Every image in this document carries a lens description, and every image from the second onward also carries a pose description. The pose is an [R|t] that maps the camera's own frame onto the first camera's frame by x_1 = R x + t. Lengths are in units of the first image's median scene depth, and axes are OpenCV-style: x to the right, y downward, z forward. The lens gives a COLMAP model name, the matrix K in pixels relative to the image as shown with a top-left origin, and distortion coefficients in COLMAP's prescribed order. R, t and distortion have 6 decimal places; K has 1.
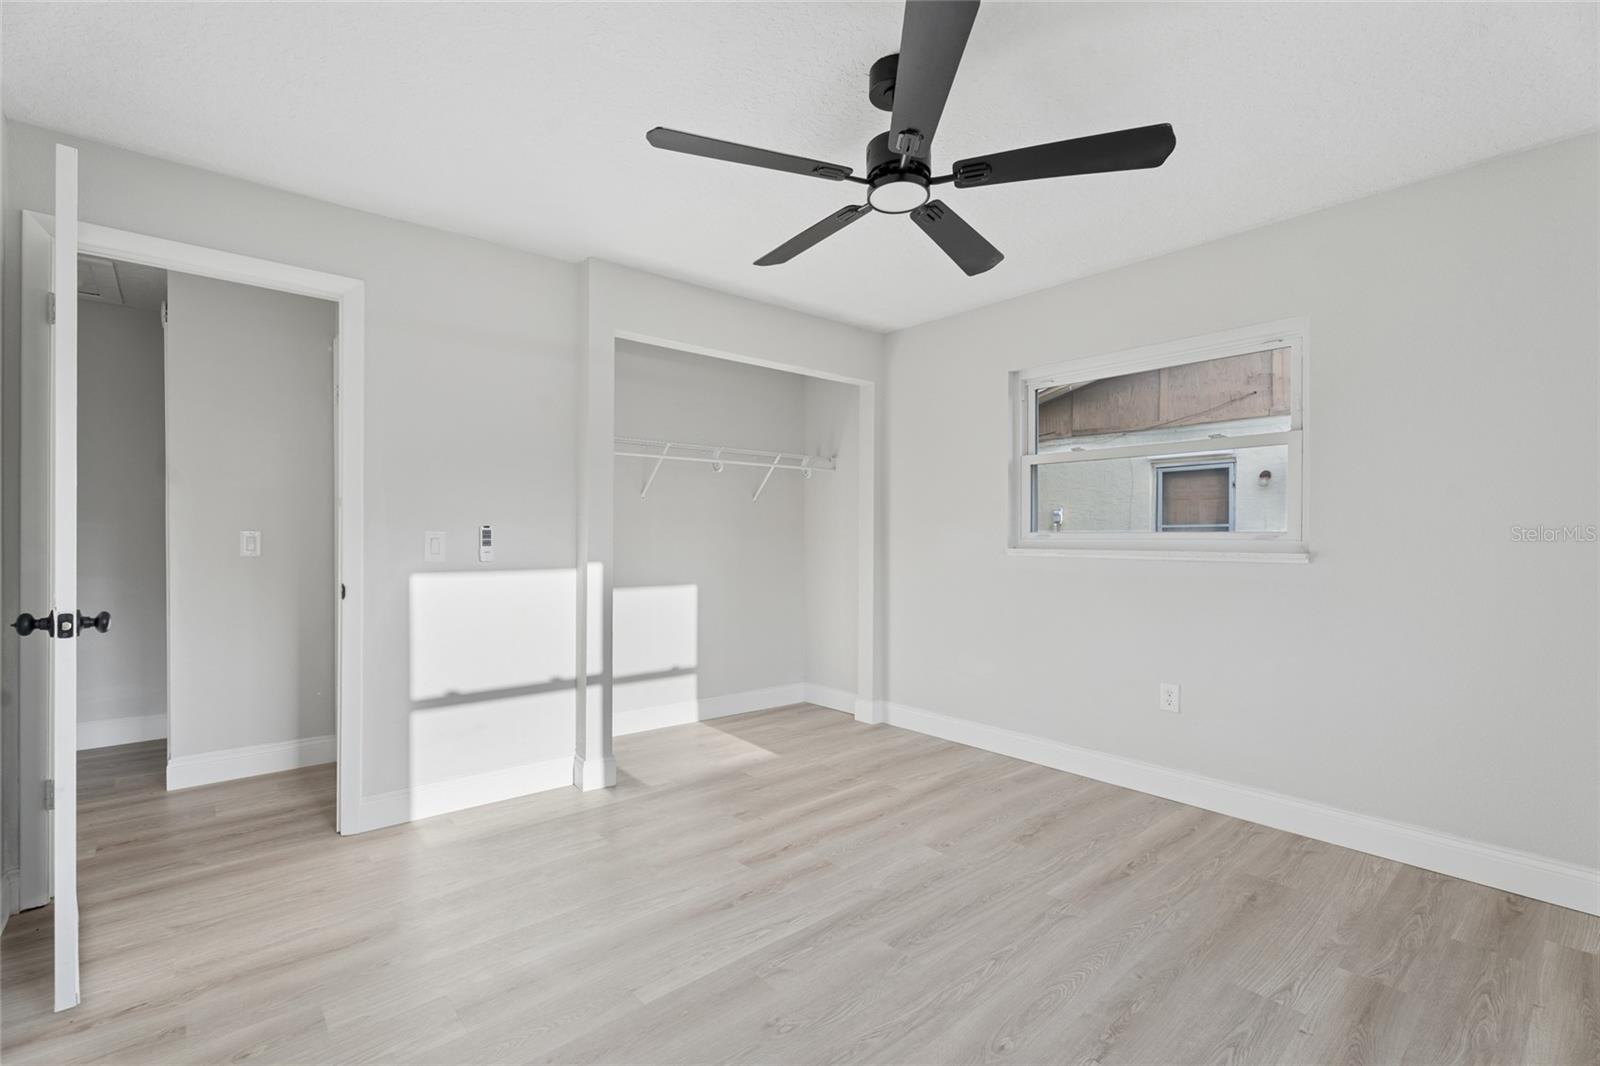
lens RADIAL K [[701.9, 0, 798.1], [0, 701.9, 525.5], [0, 0, 1]] dist [-0.005132, 0.003305]
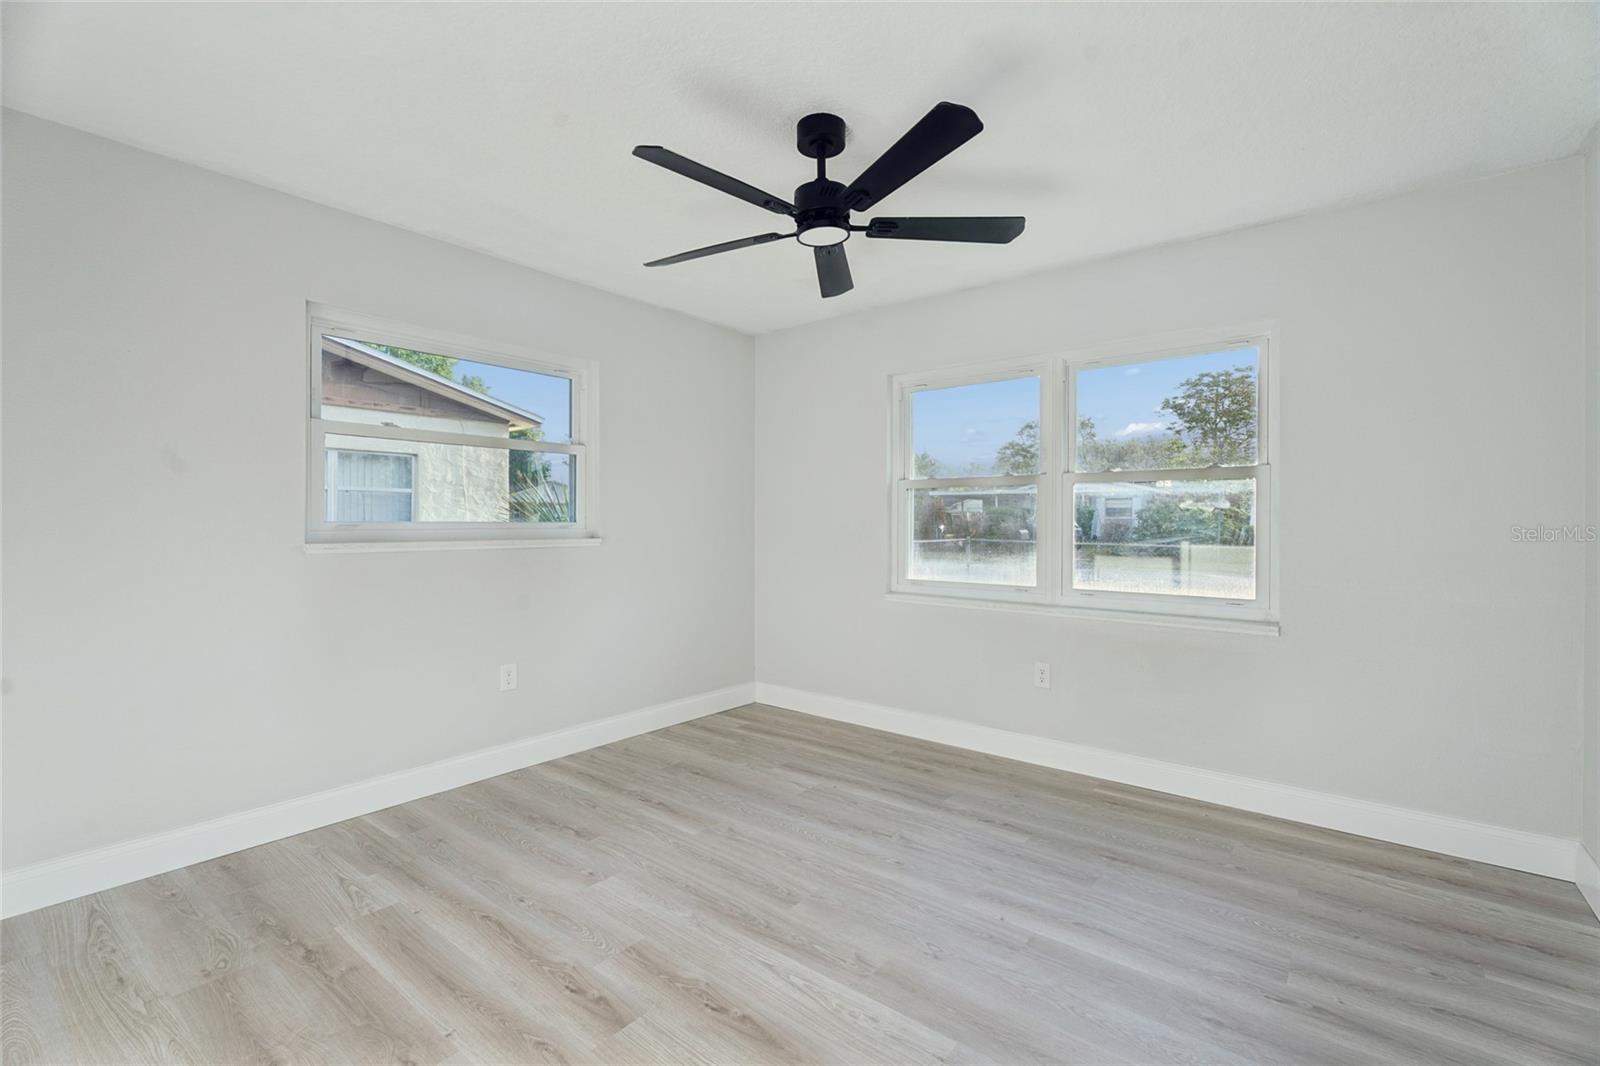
lens RADIAL K [[701.9, 0, 798.1], [0, 701.9, 525.5], [0, 0, 1]] dist [-0.005132, 0.003305]
pose [[-0.185128, -0.003543, 0.982708, -0.673282], [-0.021613, 0.999766, -0.000467, 0.007150], [-0.982477, -0.021326, -0.185161, 0.867137]]
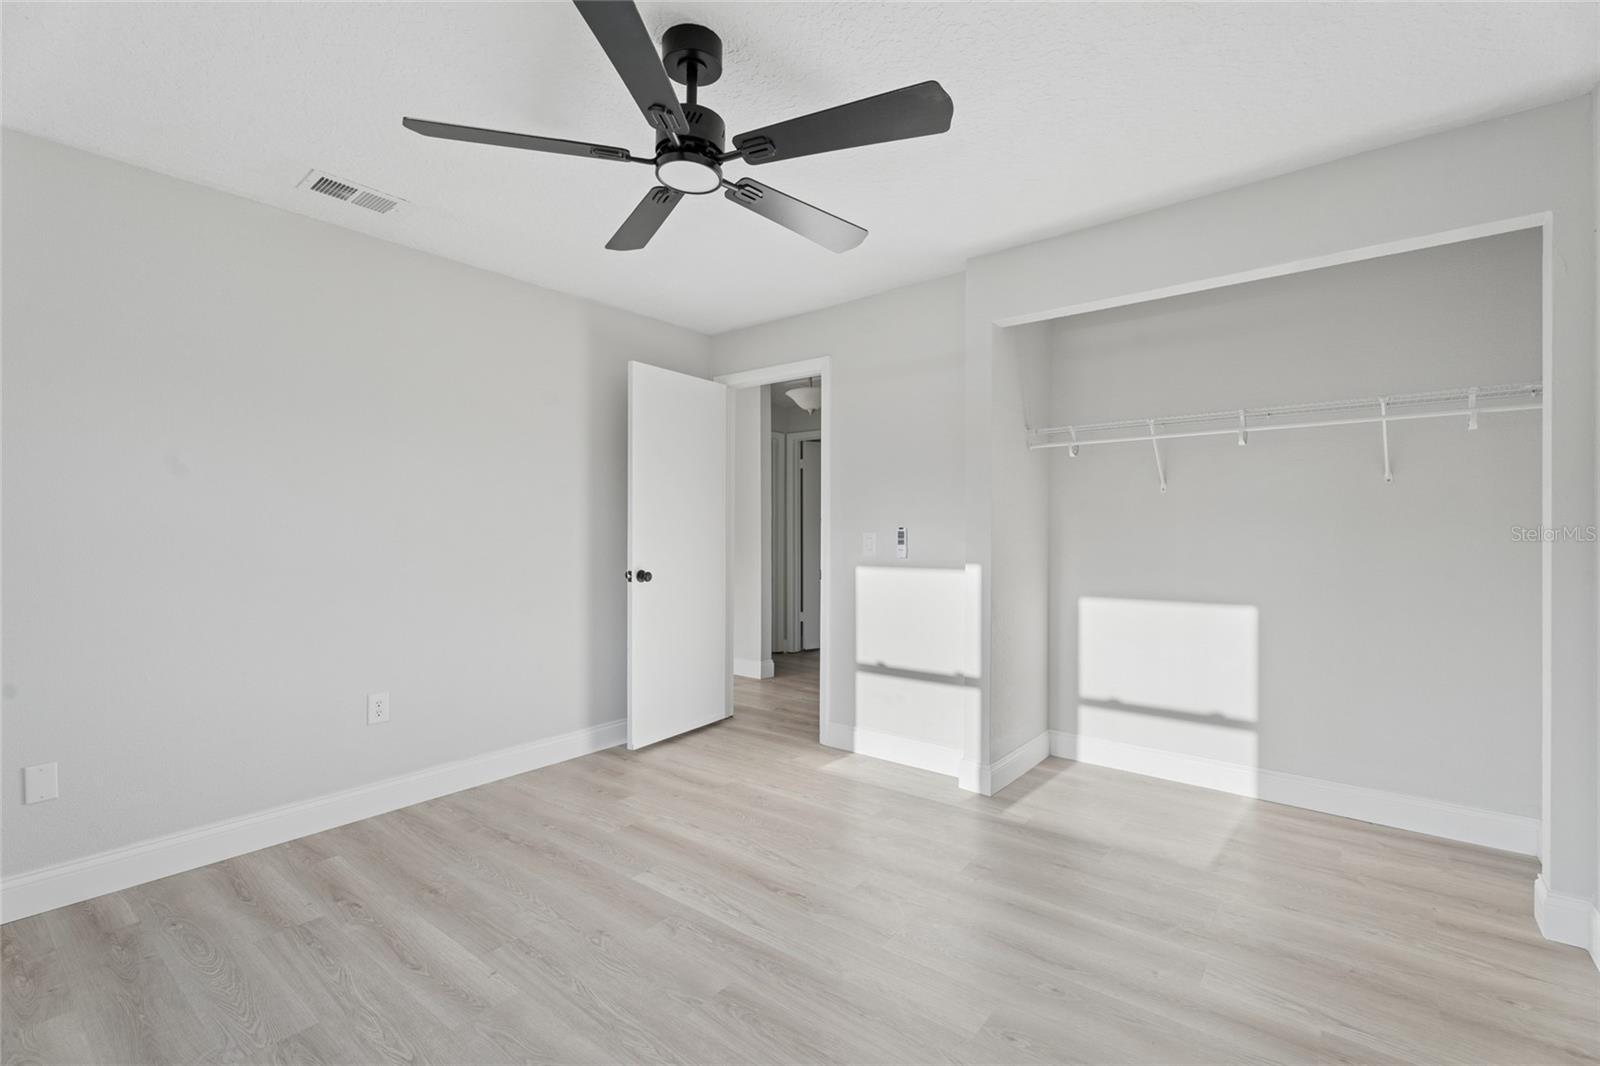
lens RADIAL K [[701.9, 0, 798.1], [0, 701.9, 525.5], [0, 0, 1]] dist [-0.005132, 0.003305]
pose [[0.187877, -0.014856, -0.982080, 0.746357], [0.013706, 0.999828, -0.012503, 0.010093], [0.982097, -0.011112, 0.188048, 0.668216]]
